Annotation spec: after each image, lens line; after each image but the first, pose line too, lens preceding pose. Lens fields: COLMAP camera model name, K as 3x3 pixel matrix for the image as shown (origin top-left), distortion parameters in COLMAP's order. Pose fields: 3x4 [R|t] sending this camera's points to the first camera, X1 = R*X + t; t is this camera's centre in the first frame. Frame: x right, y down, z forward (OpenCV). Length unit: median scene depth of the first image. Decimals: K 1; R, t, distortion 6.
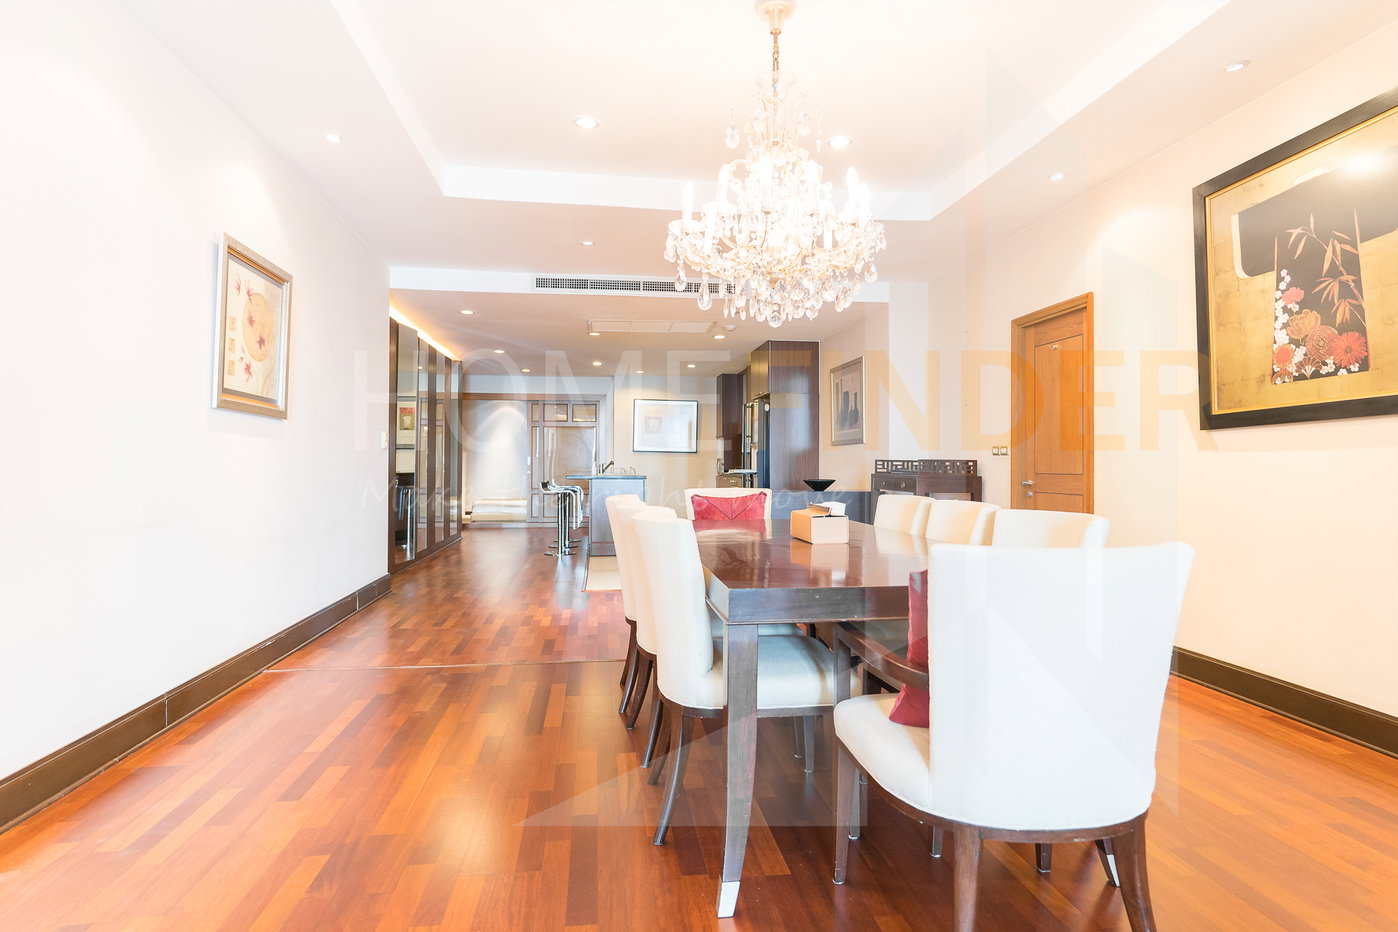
lens RADIAL K [[794.5, 0, 699.0], [0, 794.5, 466.0], [0, 0, 1]] dist [-0.033993, 0.040340]
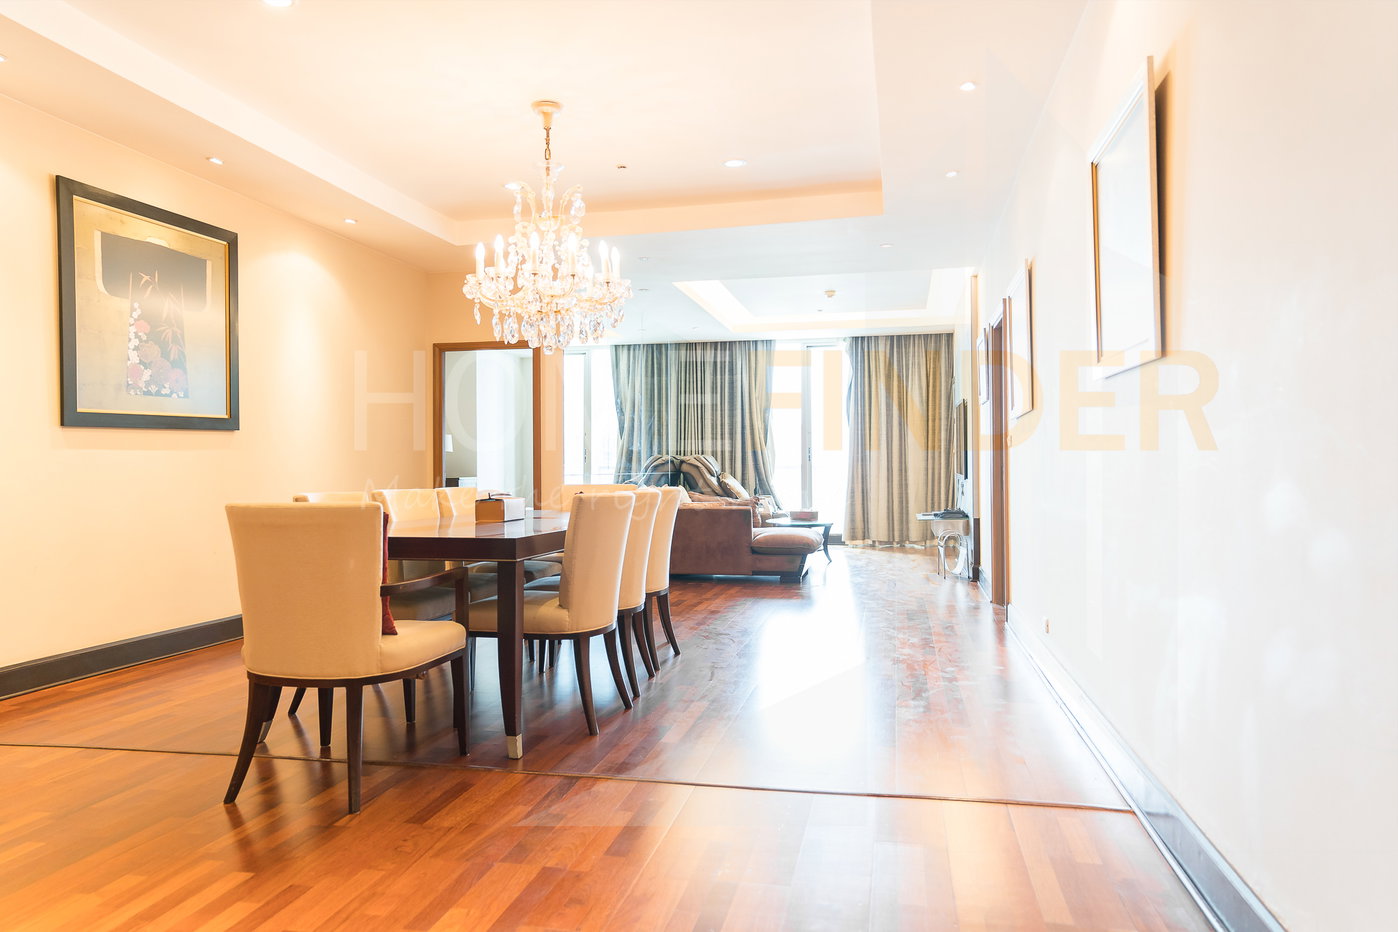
lens RADIAL K [[952.7, 0, 699.0], [0, 952.7, 466.0], [0, 0, 1]] dist [0.001418, 0.000244]
pose [[-0.944726, -0.001394, 0.327858, -0.582536], [-0.001453, 0.999999, 0.000065, 0.004620], [-0.327858, -0.000415, -0.944727, 2.143863]]
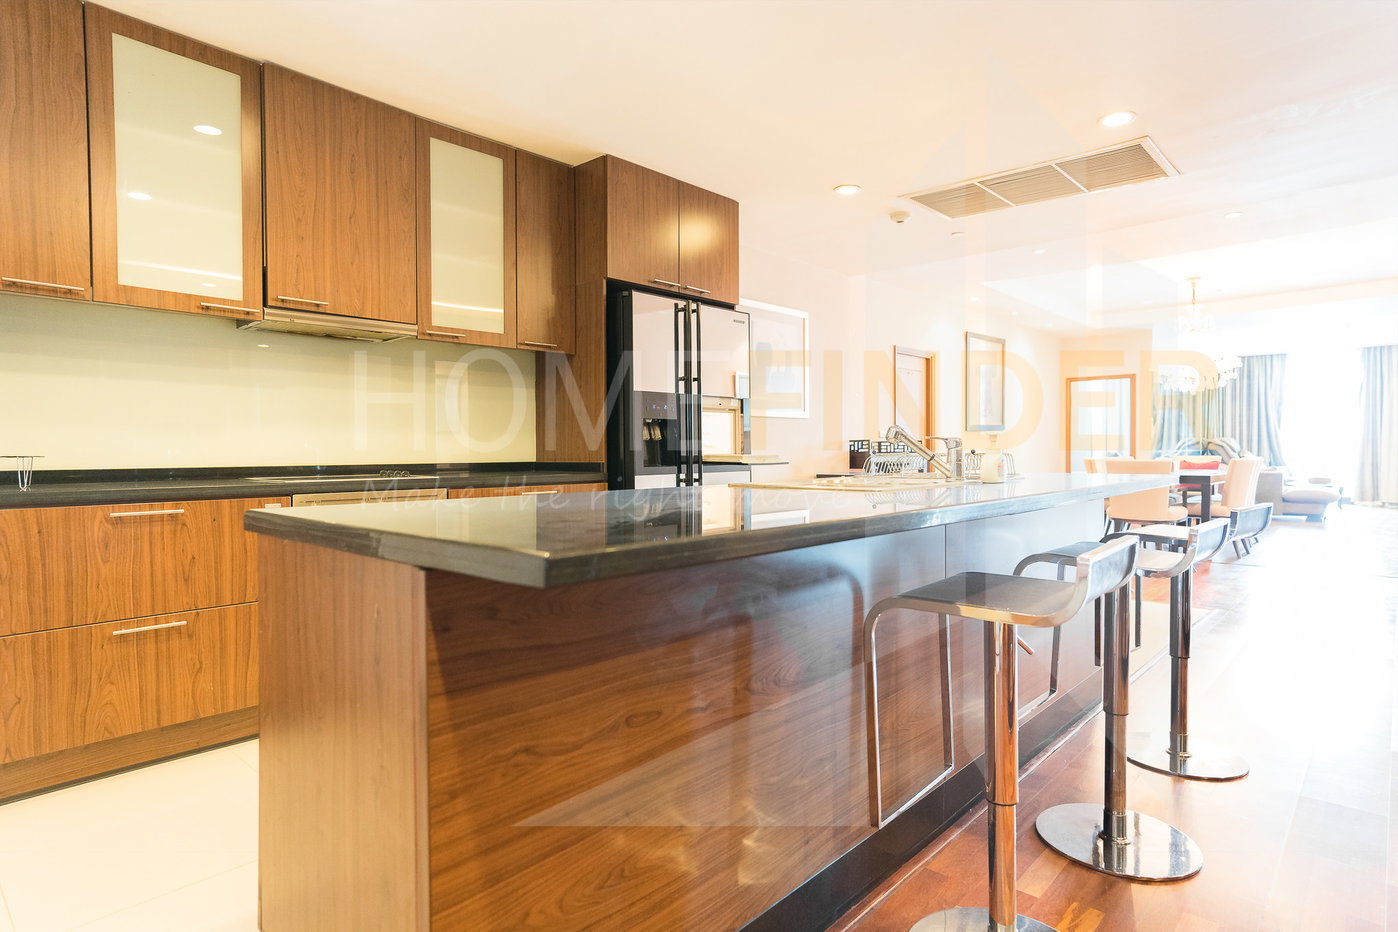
lens RADIAL K [[794.5, 0, 699.0], [0, 794.5, 466.0], [0, 0, 1]] dist [-0.033993, 0.040340]
pose [[-0.654036, -0.019510, 0.756212, -0.774170], [0.001634, 0.999629, 0.027203, -0.006402], [-0.756462, 0.019028, -0.653761, 3.654685]]
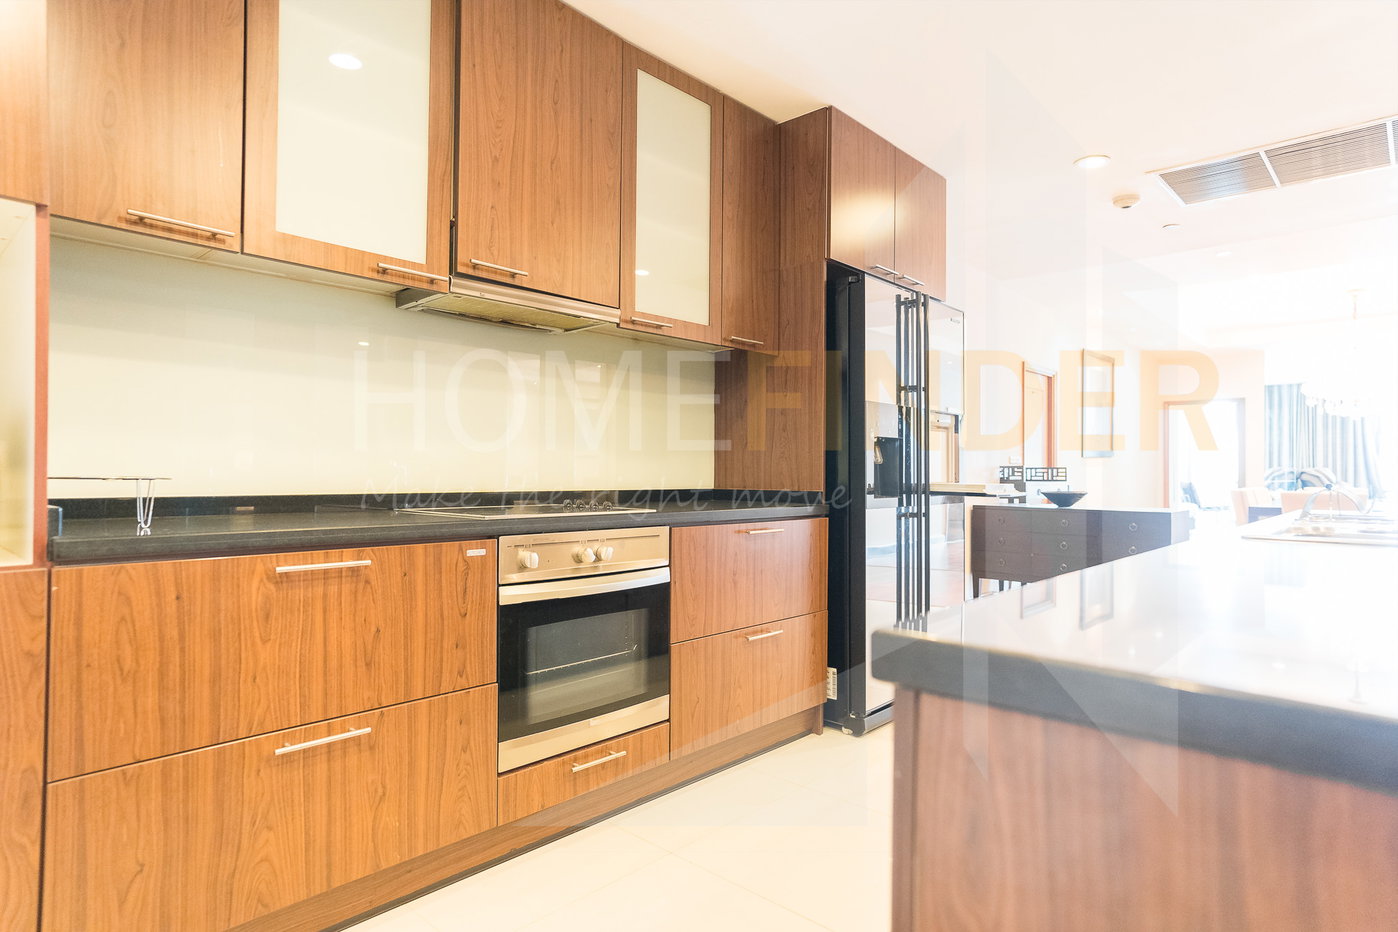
lens RADIAL K [[794.5, 0, 699.0], [0, 794.5, 466.0], [0, 0, 1]] dist [-0.033993, 0.040340]
pose [[-0.648214, -0.007667, 0.761420, -0.422056], [-0.011892, 0.999929, -0.000055, -0.007799], [-0.761365, -0.009090, -0.648259, 3.701421]]
